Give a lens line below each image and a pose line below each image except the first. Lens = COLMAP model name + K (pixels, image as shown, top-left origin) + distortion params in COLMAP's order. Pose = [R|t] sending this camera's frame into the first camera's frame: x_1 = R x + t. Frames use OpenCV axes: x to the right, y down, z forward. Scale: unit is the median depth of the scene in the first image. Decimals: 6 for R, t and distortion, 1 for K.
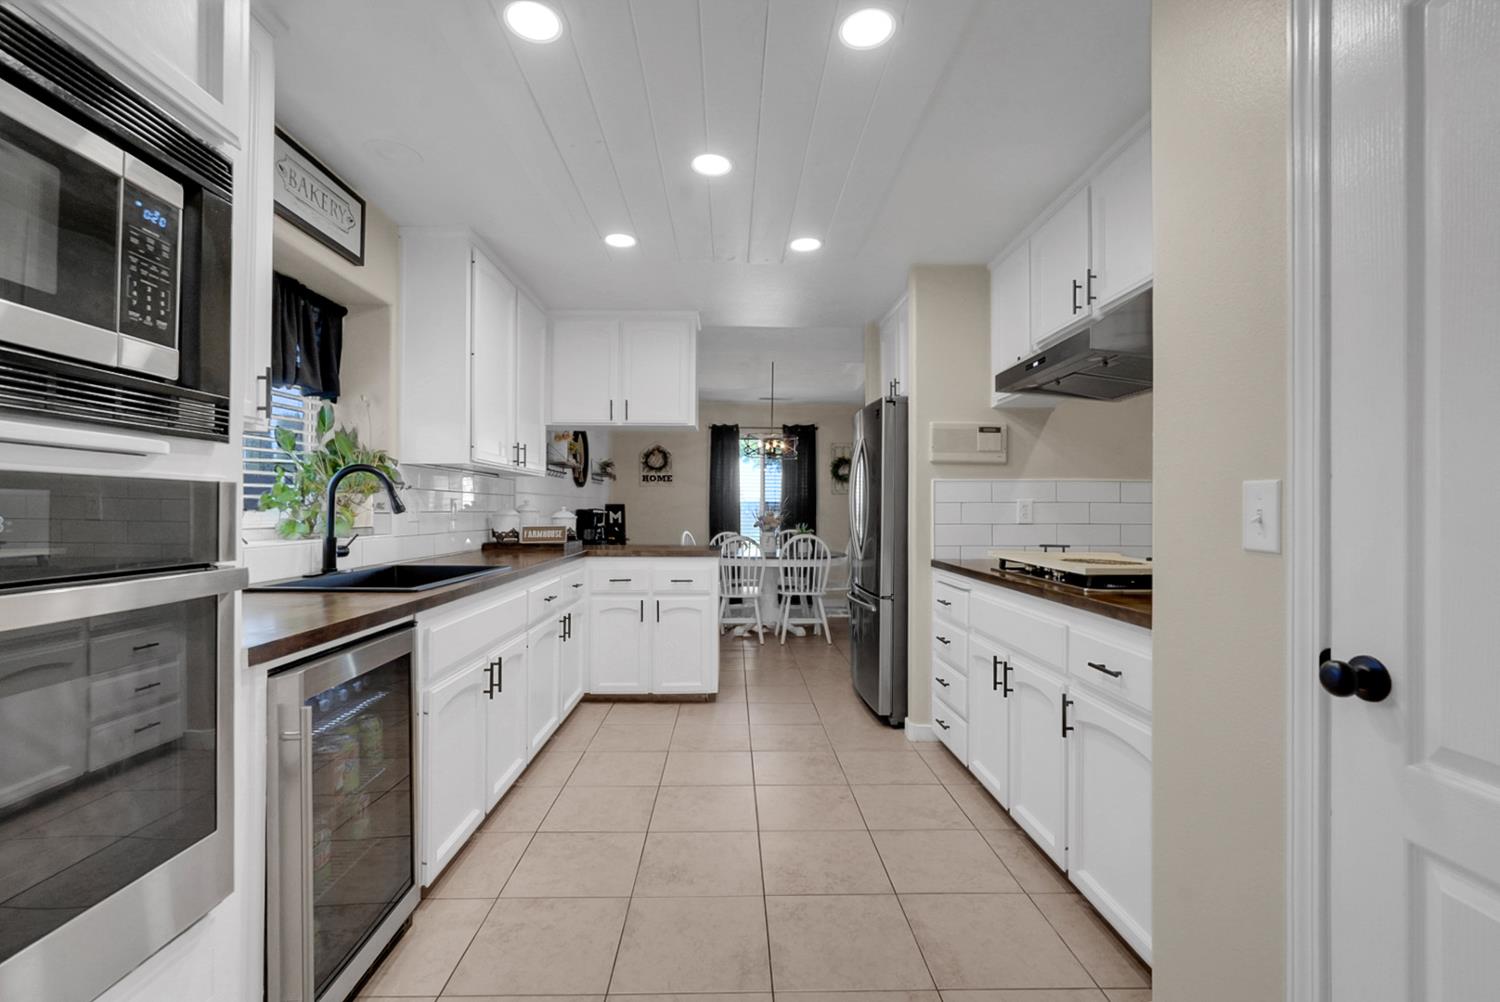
lens RADIAL K [[668.4, 0, 751.9], [0, 668.4, 504.9], [0, 0, 1]] dist [-0.020746, 0.011641]
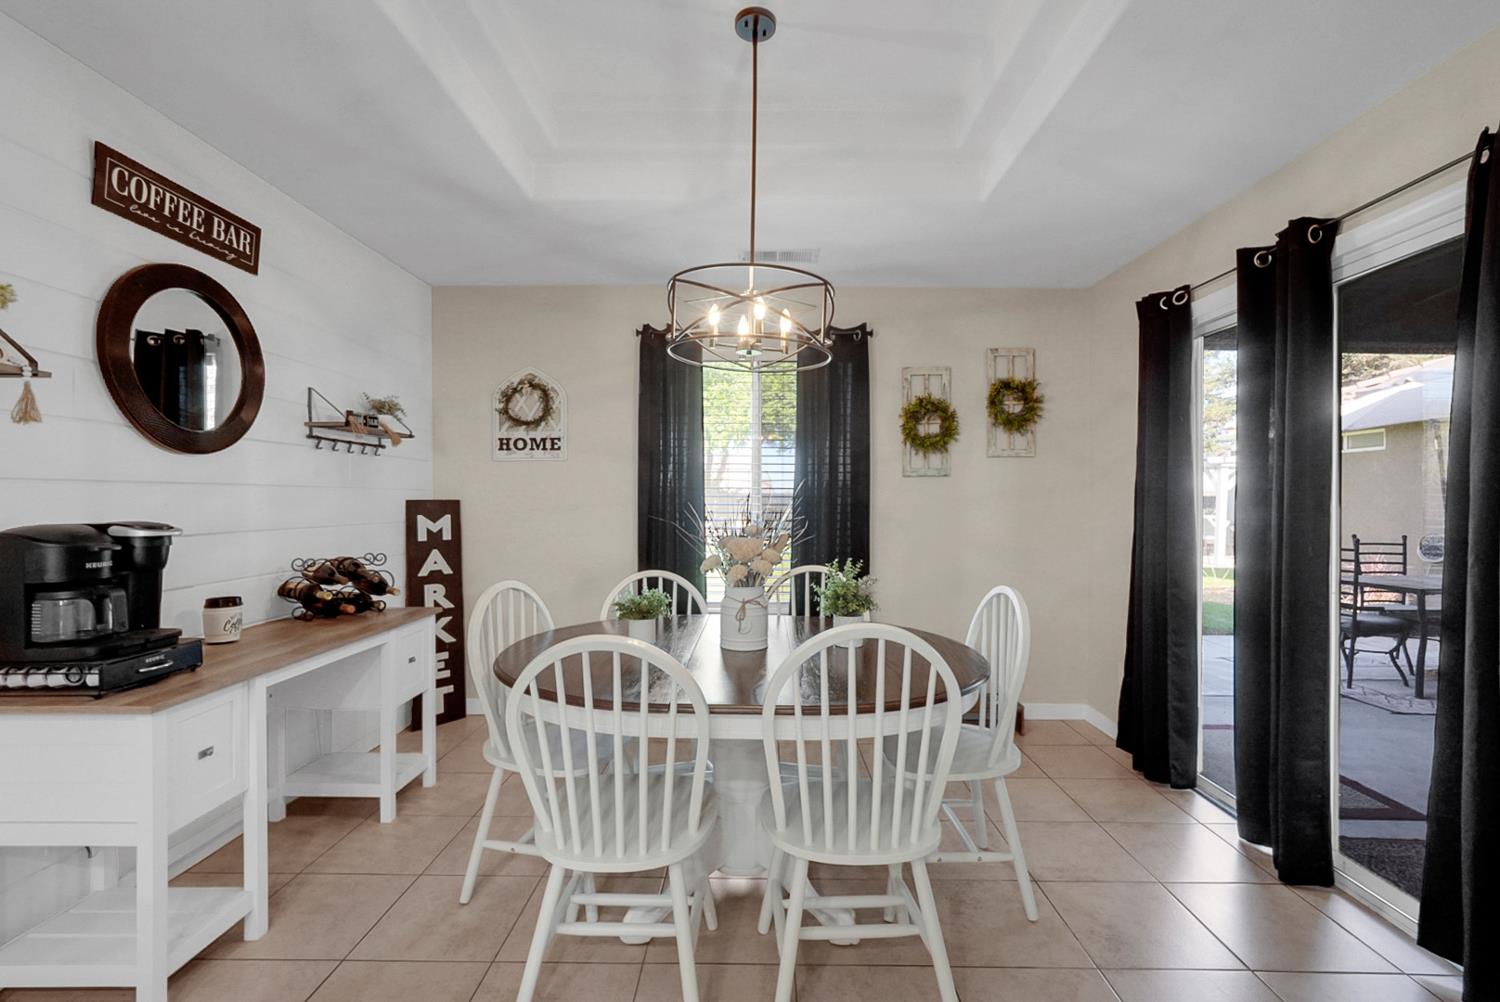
lens RADIAL K [[668.4, 0, 751.9], [0, 668.4, 504.9], [0, 0, 1]] dist [-0.020746, 0.011641]
pose [[0.999154, -0.003255, -0.041006, 0.033054], [0.003714, 0.999931, 0.011123, -0.001692], [0.040967, -0.011266, 0.999097, 0.539481]]
